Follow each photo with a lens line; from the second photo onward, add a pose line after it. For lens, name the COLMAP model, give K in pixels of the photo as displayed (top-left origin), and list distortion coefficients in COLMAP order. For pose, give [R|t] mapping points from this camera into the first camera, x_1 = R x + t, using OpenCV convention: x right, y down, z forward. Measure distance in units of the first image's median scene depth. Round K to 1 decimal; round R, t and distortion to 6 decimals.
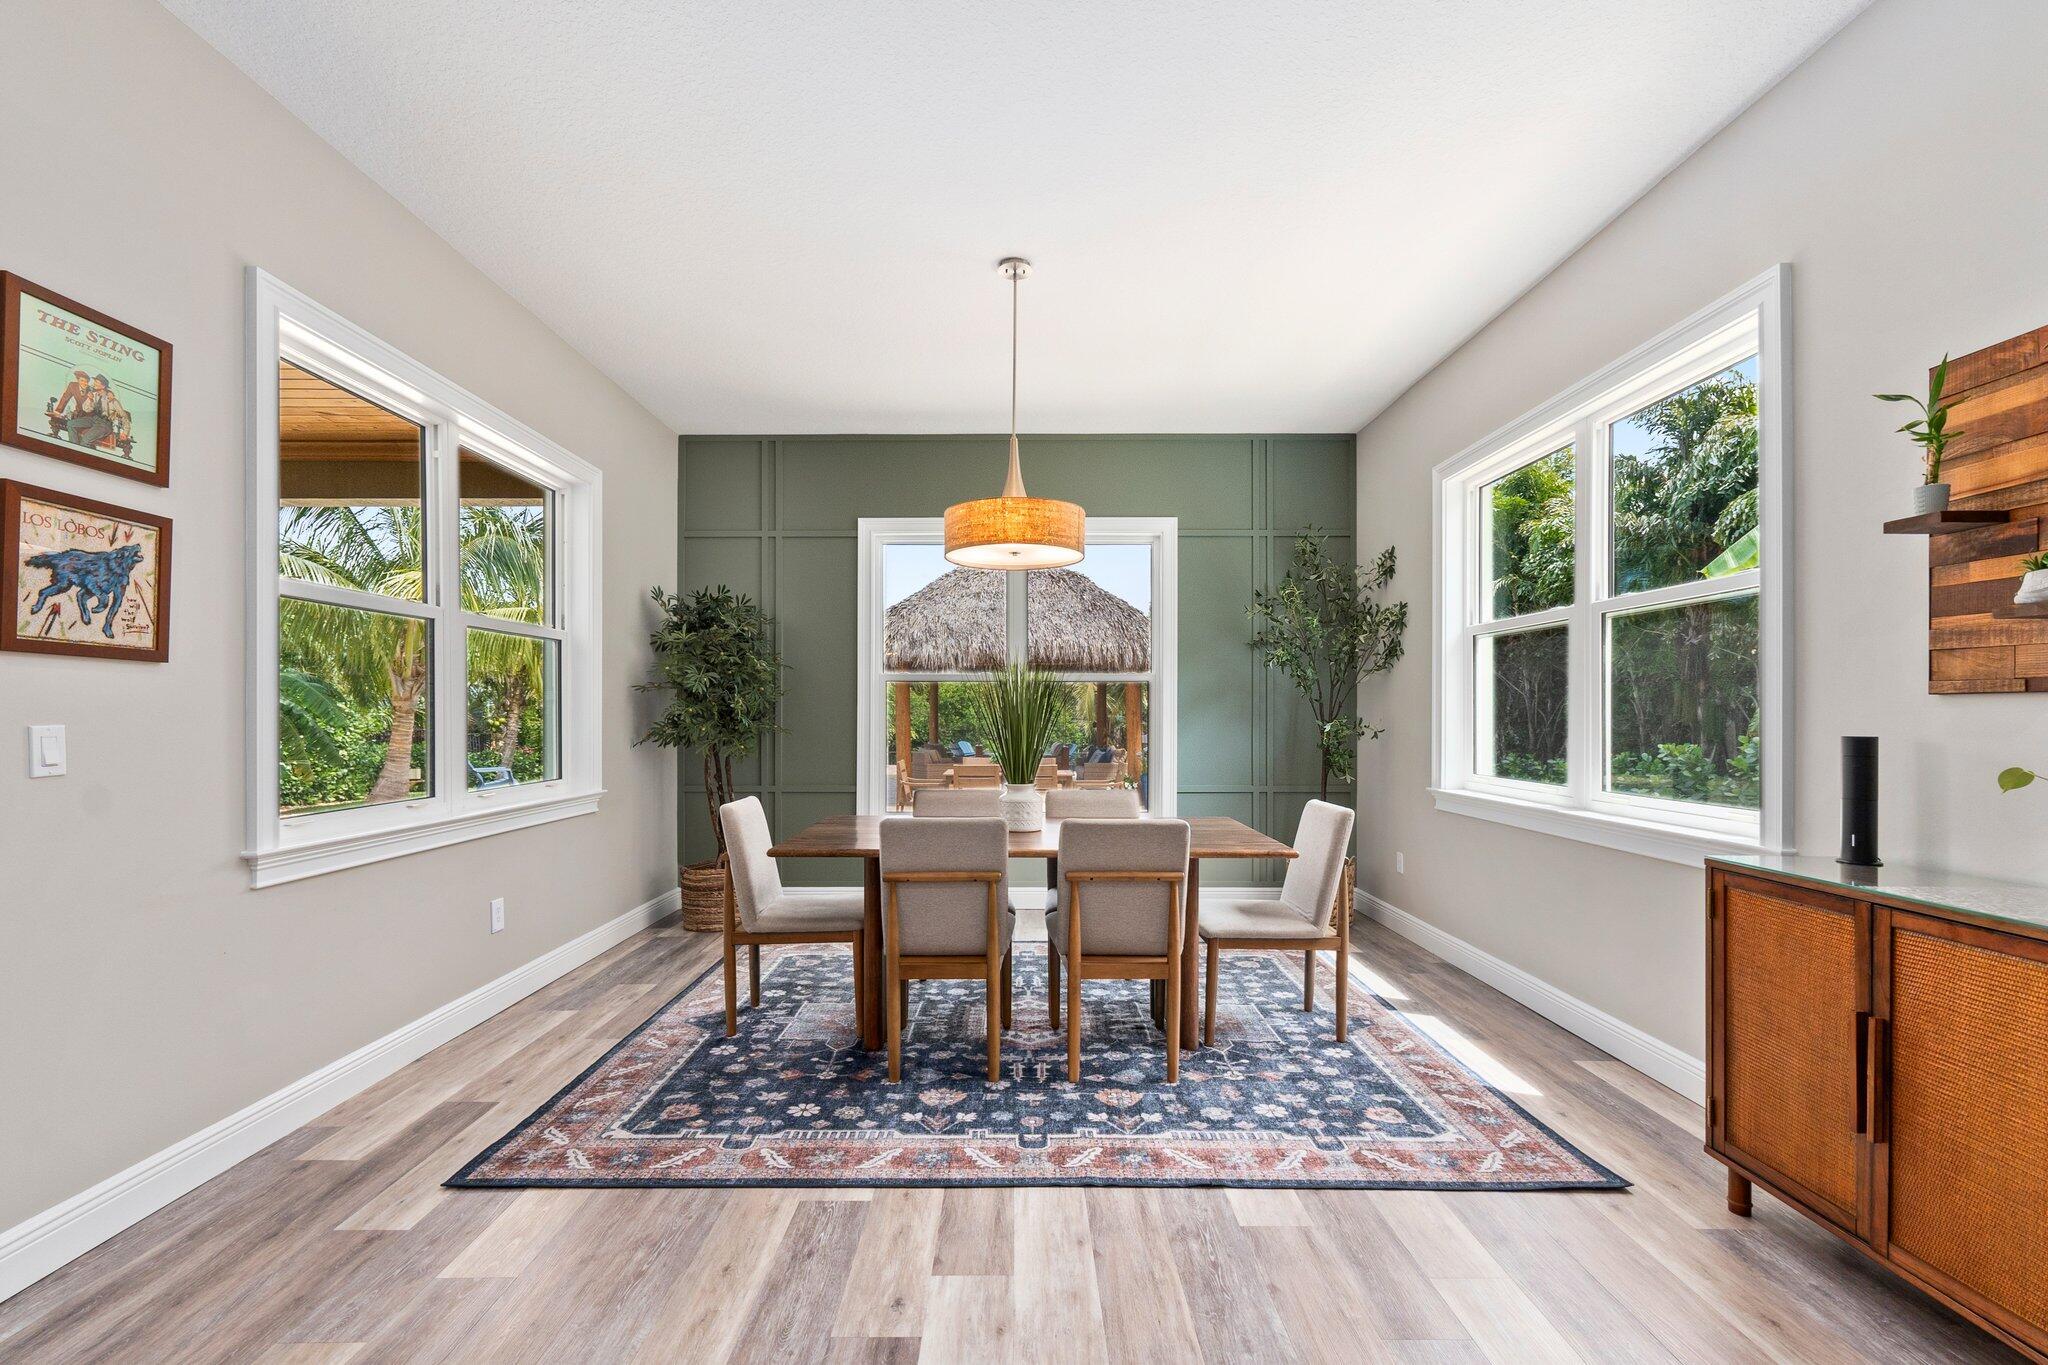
lens RADIAL K [[882.8, 0, 1004.8], [0, 882.8, 719.4], [0, 0, 1]] dist [0.003986, -0.000041]
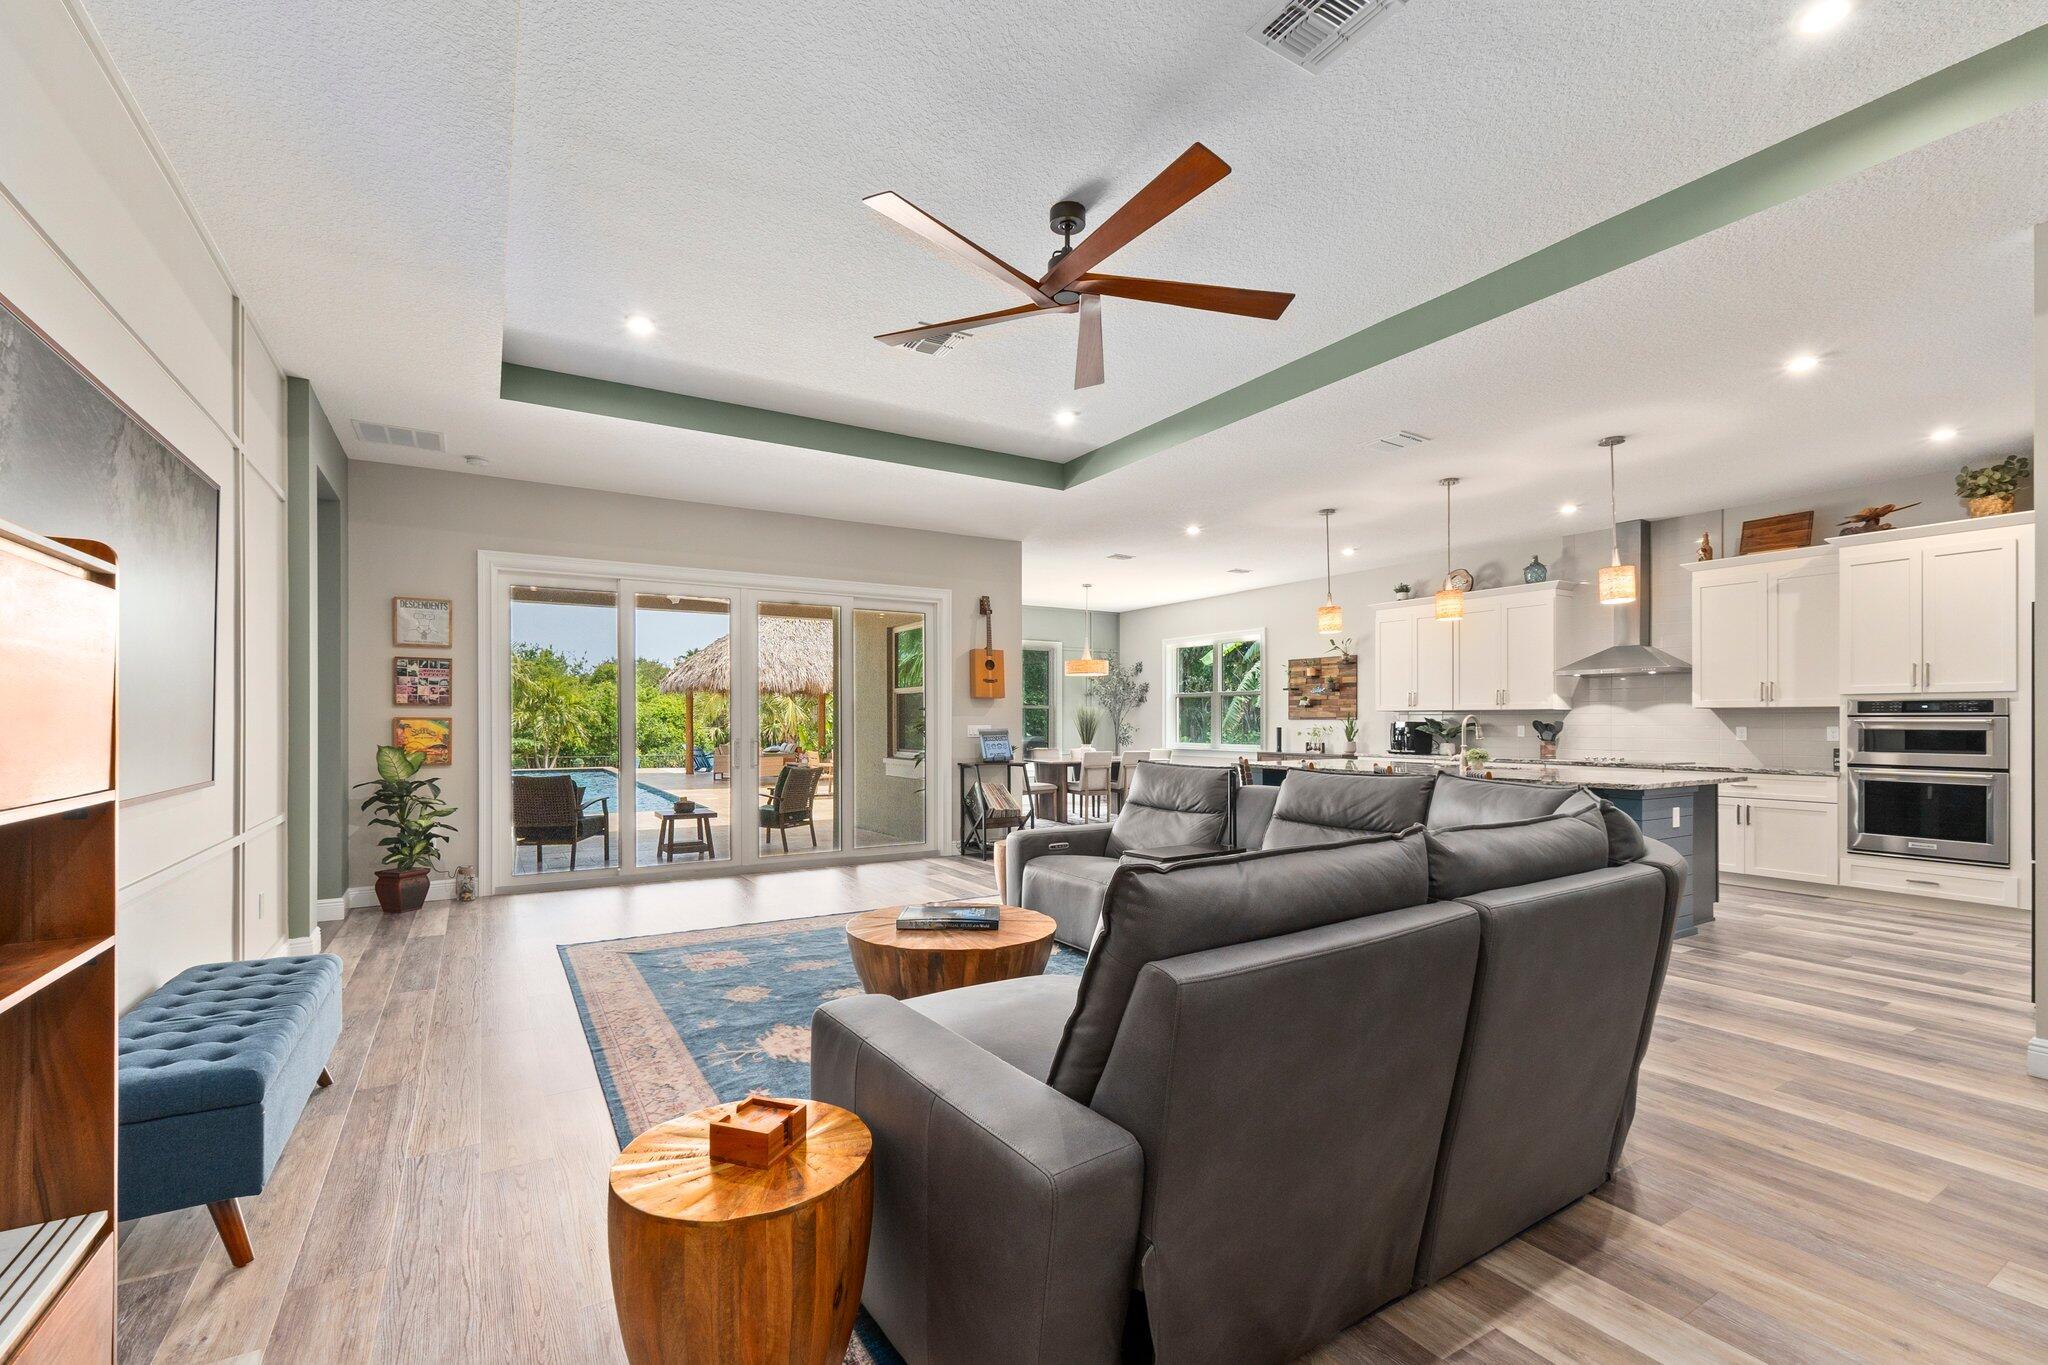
lens RADIAL K [[882.8, 0, 1004.8], [0, 882.8, 719.4], [0, 0, 1]] dist [0.003986, -0.000041]
pose [[0.855105, 0.001204, 0.518454, -2.272893], [0.002274, 0.999979, -0.006073, 0.000763], [-0.518451, 0.006372, 0.855084, -1.906604]]
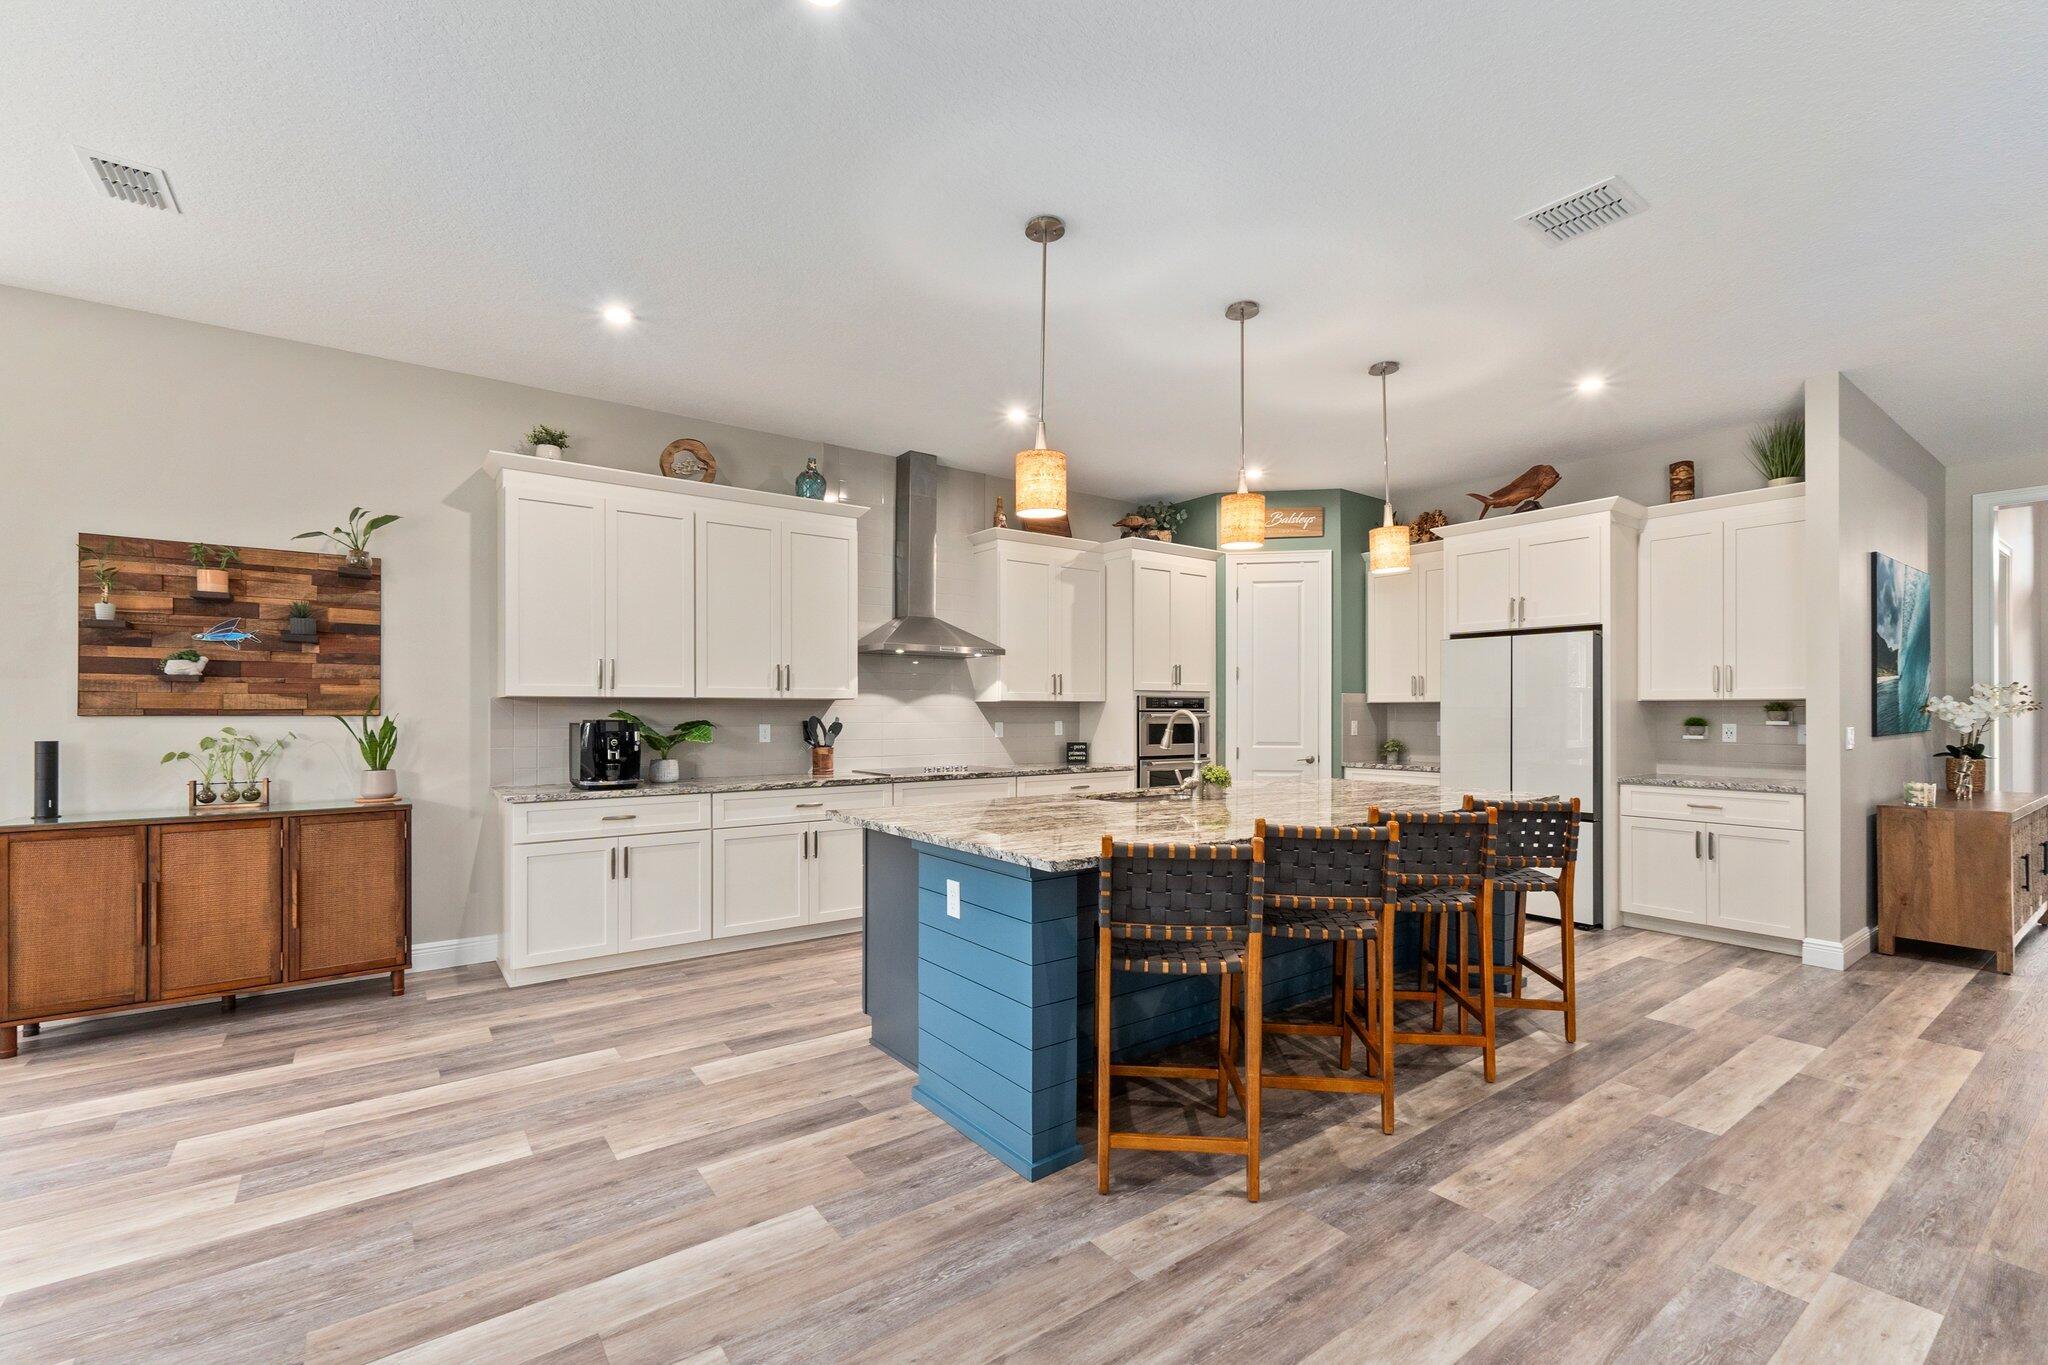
lens RADIAL K [[874.7, 0, 1007.7], [0, 874.7, 707.7], [0, 0, 1]] dist [0.002557, 0.000421]
pose [[-0.594984, 0.002257, 0.803735, -1.026940], [0.004000, 0.999992, 0.000153, -0.025677], [-0.803728, 0.003306, -0.594988, 0.381721]]
